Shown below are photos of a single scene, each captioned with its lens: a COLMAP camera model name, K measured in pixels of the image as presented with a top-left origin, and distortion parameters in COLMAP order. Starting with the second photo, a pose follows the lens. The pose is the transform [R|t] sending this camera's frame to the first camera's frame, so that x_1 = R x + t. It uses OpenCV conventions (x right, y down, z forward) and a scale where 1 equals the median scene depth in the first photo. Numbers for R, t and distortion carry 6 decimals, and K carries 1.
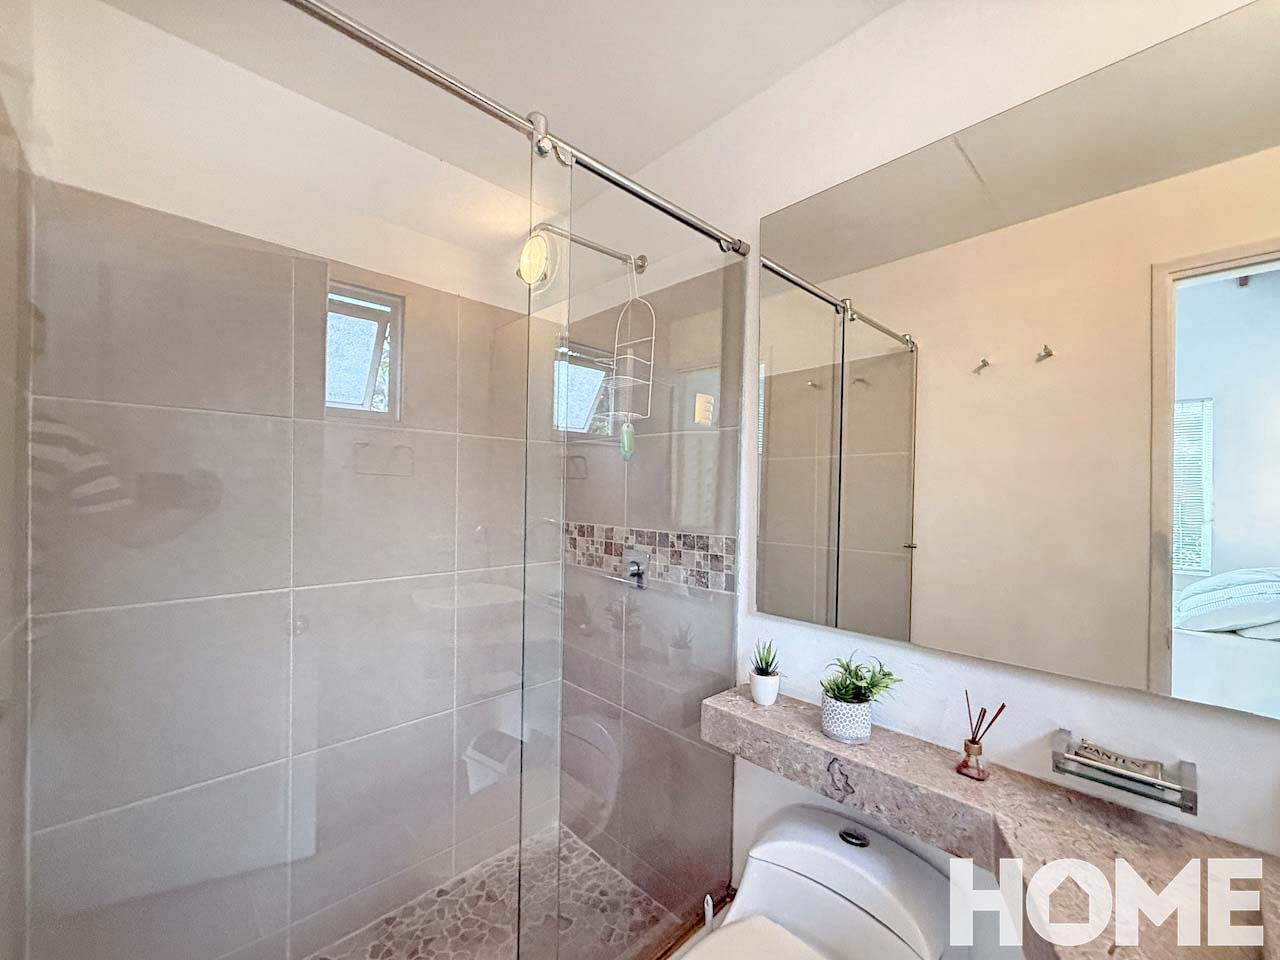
lens RADIAL K [[527.4, 0, 648.1], [0, 527.4, 479.9], [0, 0, 1]] dist [-0.000663, -0.000184]
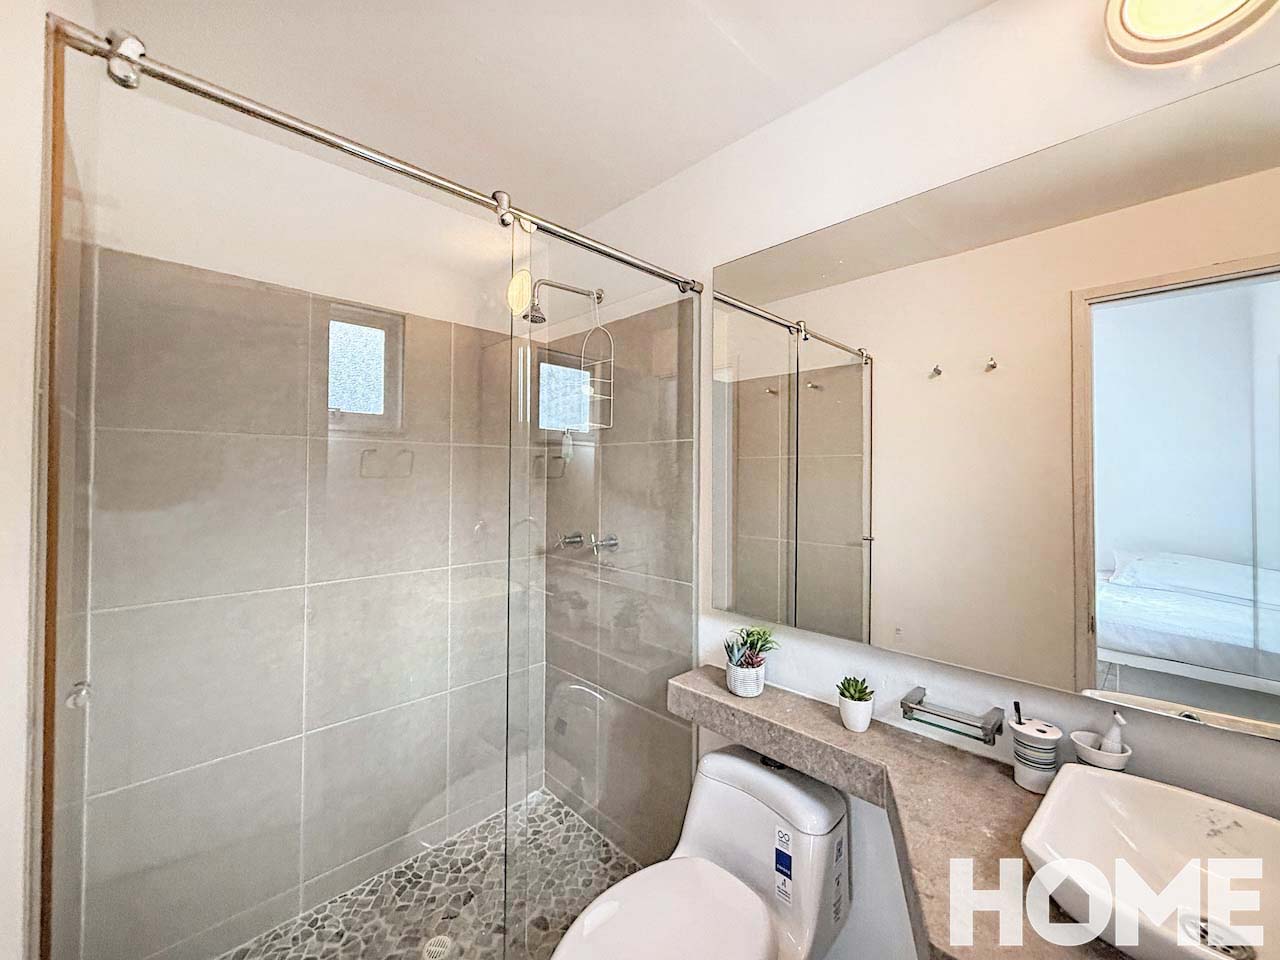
lens RADIAL K [[527.4, 0, 648.1], [0, 527.4, 479.9], [0, 0, 1]] dist [-0.000663, -0.000184]
pose [[0.999964, -0.004983, -0.006797, 0.069835], [0.005032, 0.999962, 0.007166, -0.016143], [0.006761, -0.007200, 0.999951, -0.117528]]
